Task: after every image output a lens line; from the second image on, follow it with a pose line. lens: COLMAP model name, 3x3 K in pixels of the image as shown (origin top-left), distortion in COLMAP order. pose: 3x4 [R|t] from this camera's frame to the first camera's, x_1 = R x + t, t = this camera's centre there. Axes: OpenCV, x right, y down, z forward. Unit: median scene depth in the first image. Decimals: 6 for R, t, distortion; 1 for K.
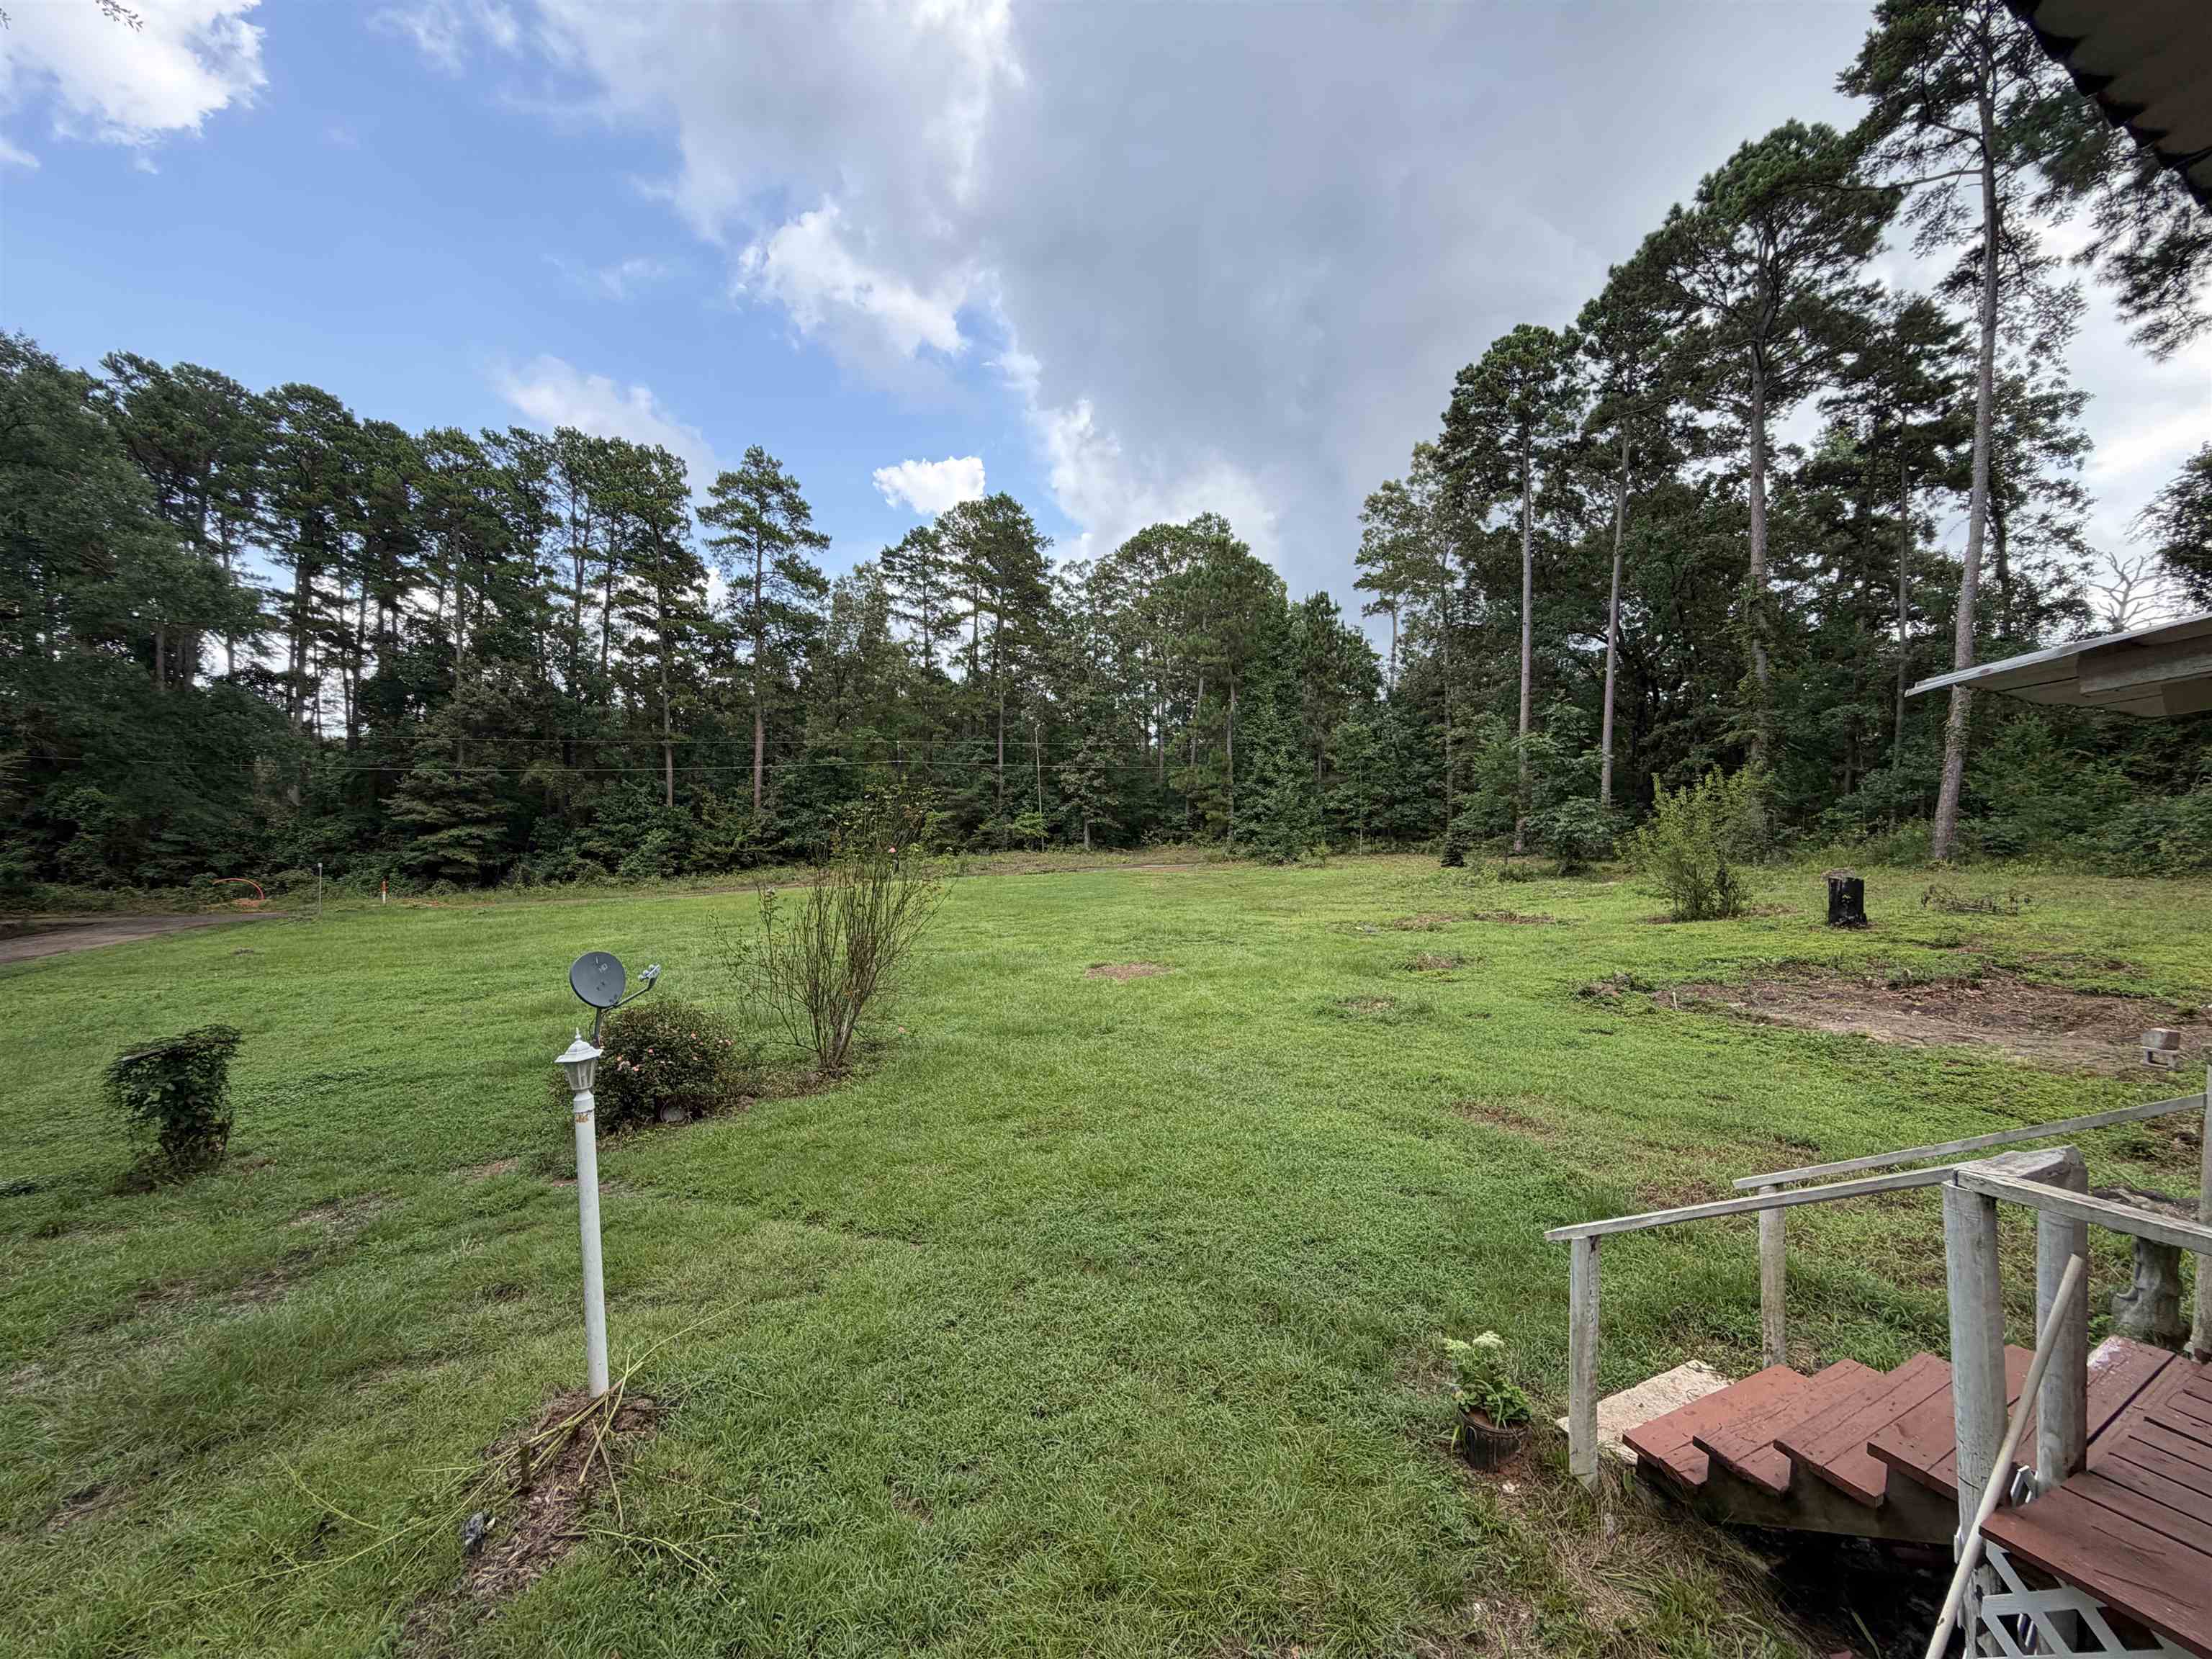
lens RADIAL K [[881.8, 0, 1098.1], [0, 881.8, 830.3], [0, 0, 1]] dist [-0.002549, 0.000288]
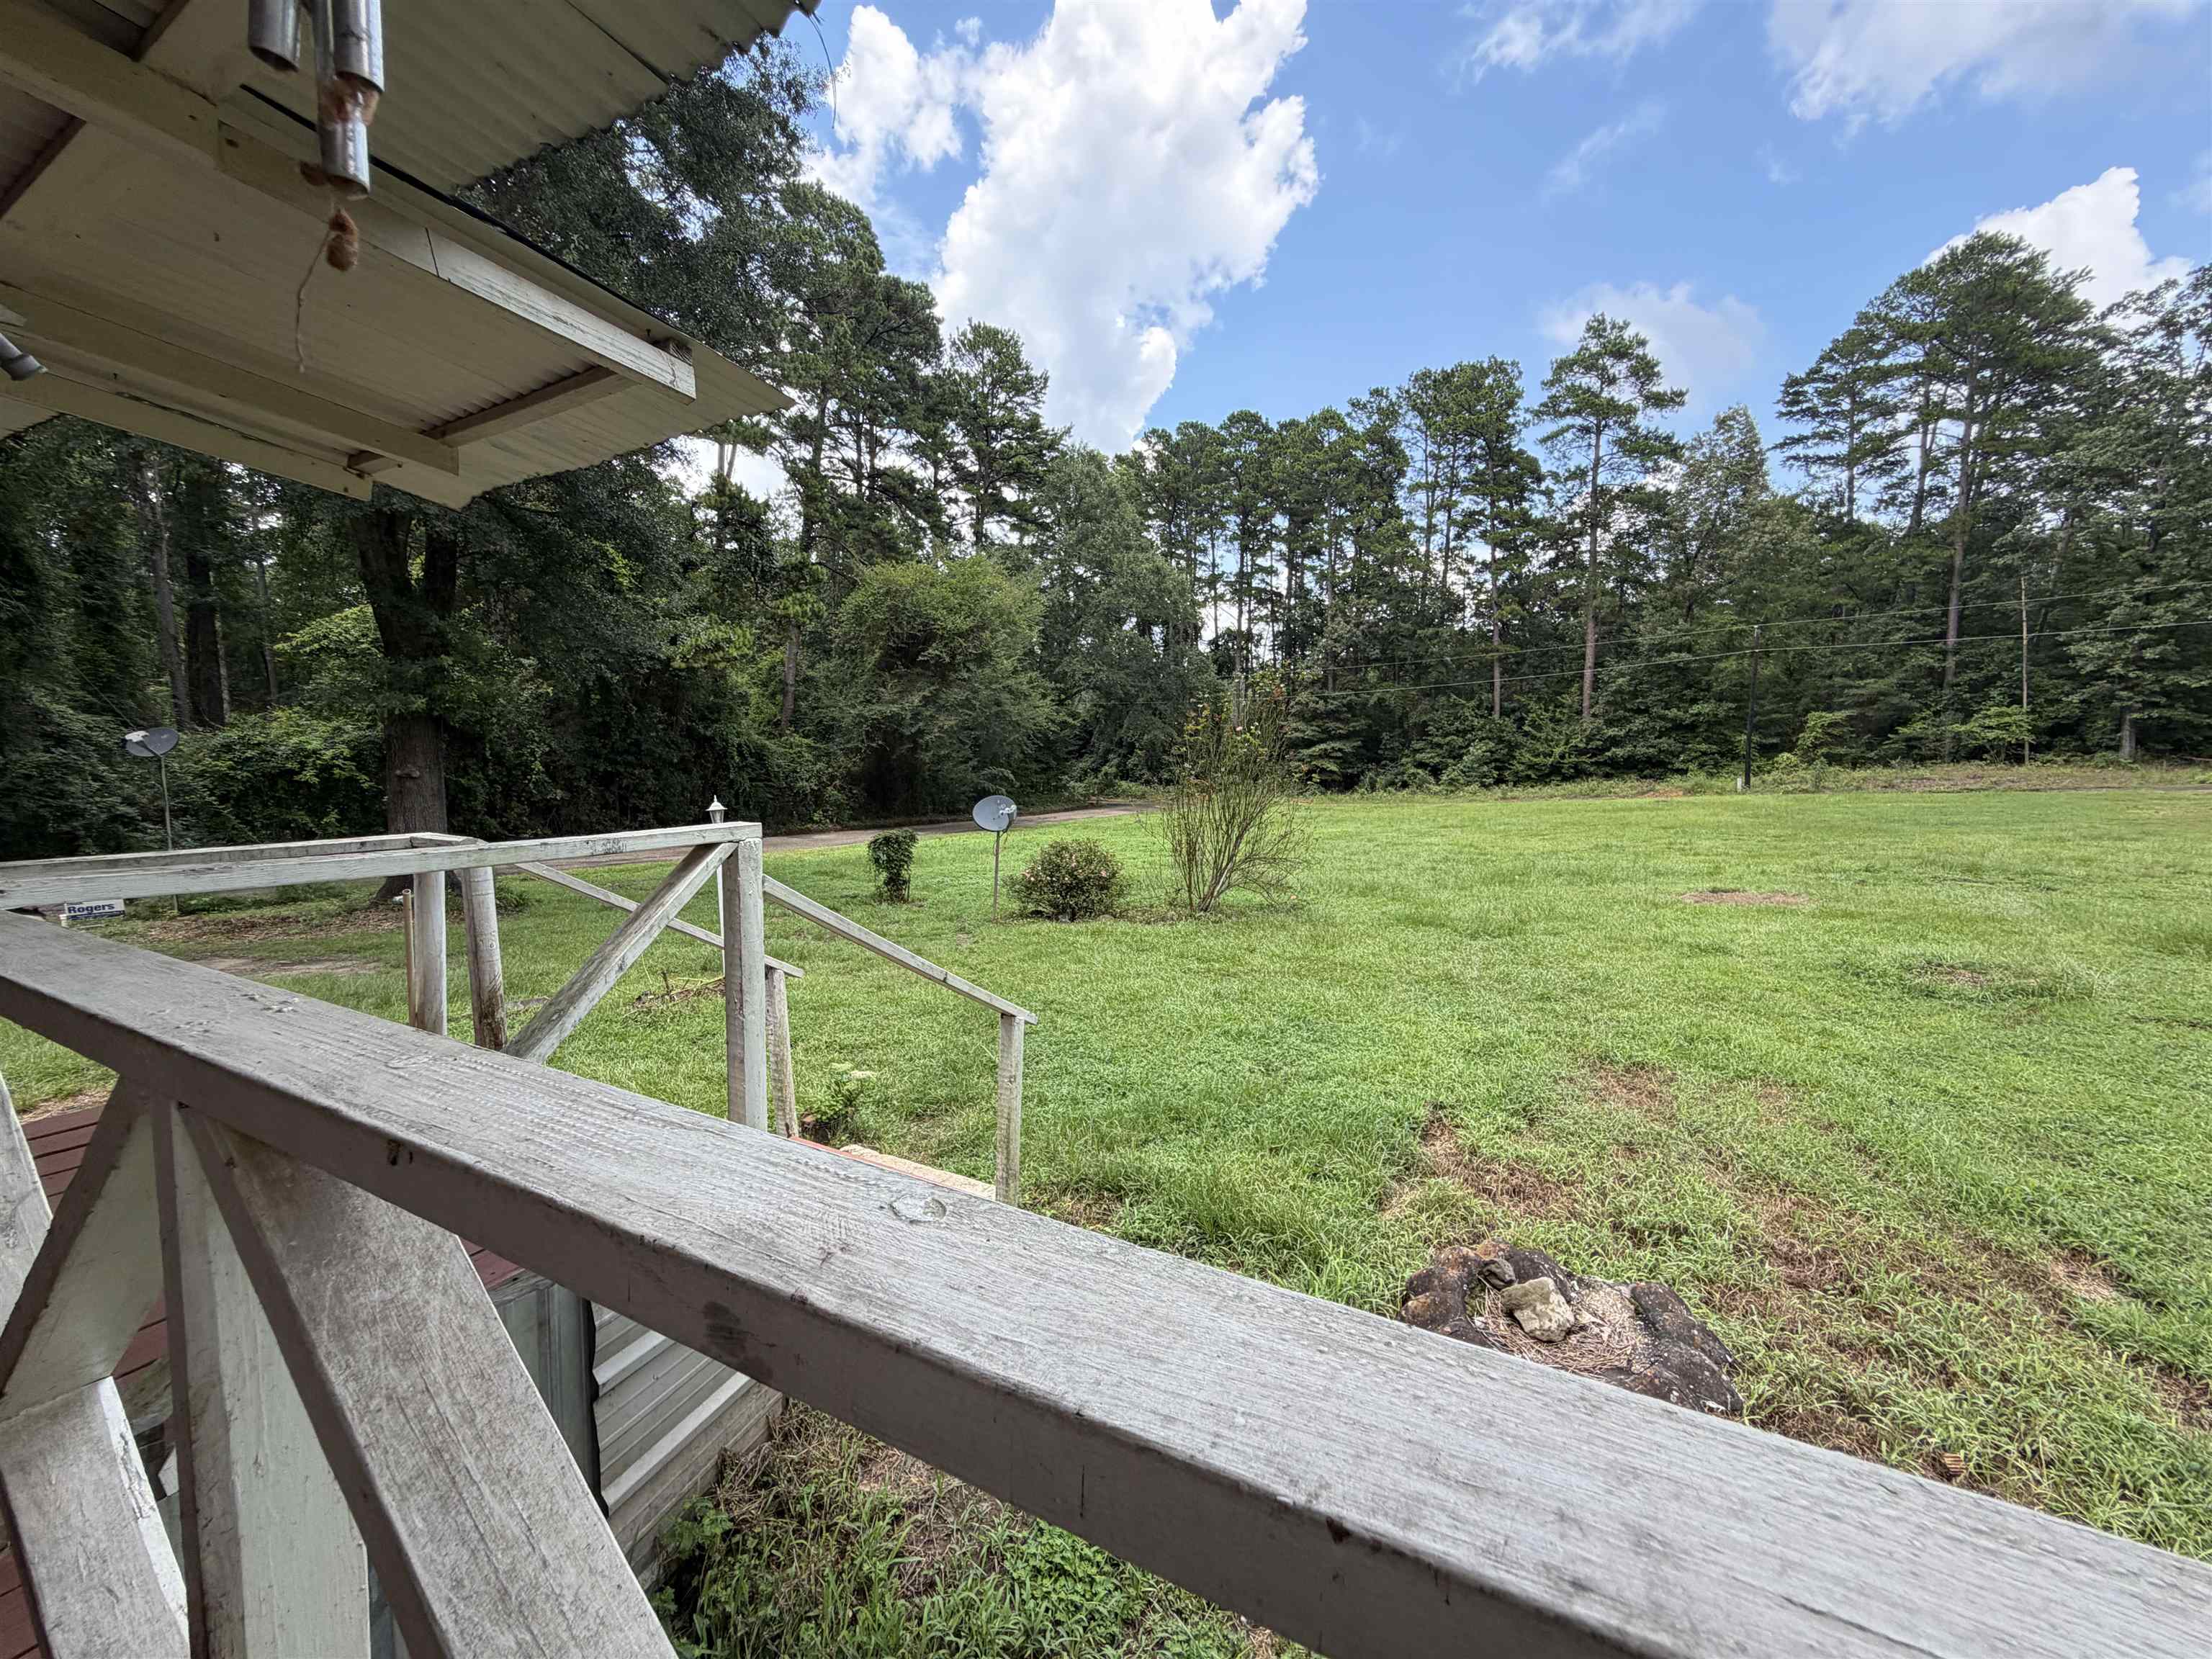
lens RADIAL K [[881.8, 0, 1099.1], [0, 881.8, 828.3], [0, 0, 1]] dist [-0.002549, 0.000288]
pose [[0.557163, 0.063116, -0.828001, 0.111562], [0.014016, 0.996250, 0.085373, 0.006087], [0.830285, -0.059172, 0.554189, 0.040527]]
